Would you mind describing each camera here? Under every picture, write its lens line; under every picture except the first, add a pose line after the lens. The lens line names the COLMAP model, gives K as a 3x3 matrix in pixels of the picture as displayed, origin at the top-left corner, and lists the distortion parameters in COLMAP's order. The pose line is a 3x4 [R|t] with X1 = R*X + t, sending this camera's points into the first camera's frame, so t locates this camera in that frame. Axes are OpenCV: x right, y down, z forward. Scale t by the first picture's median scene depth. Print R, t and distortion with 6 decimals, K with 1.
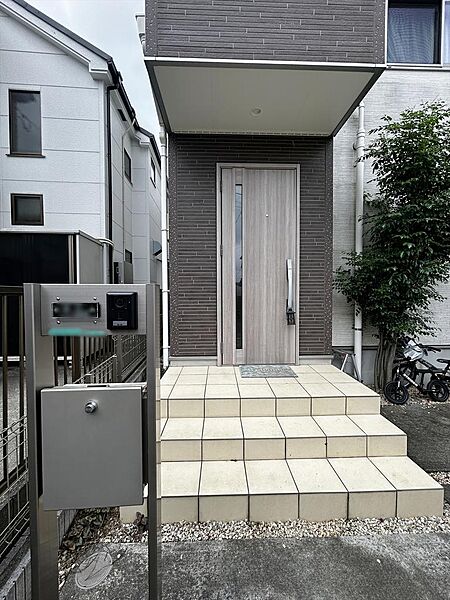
lens RADIAL K [[242.4, 0, 225.0], [0, 242.4, 300.0], [0, 0, 1]] dist [0.000251, 0.000286]
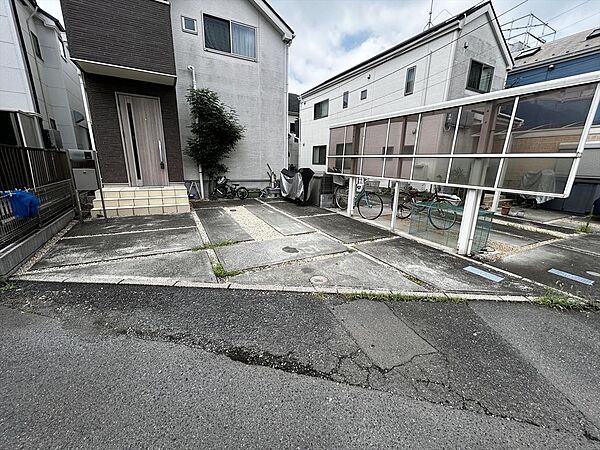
lens RADIAL K [[242.4, 0, 300.0], [0, 242.4, 225.0], [0, 0, 1]] dist [0.000251, 0.000286]
pose [[0.897831, -0.086652, 0.431729, 0.348951], [-0.015766, 0.973492, 0.228176, 0.061814], [-0.440057, -0.211670, 0.872666, -1.579135]]
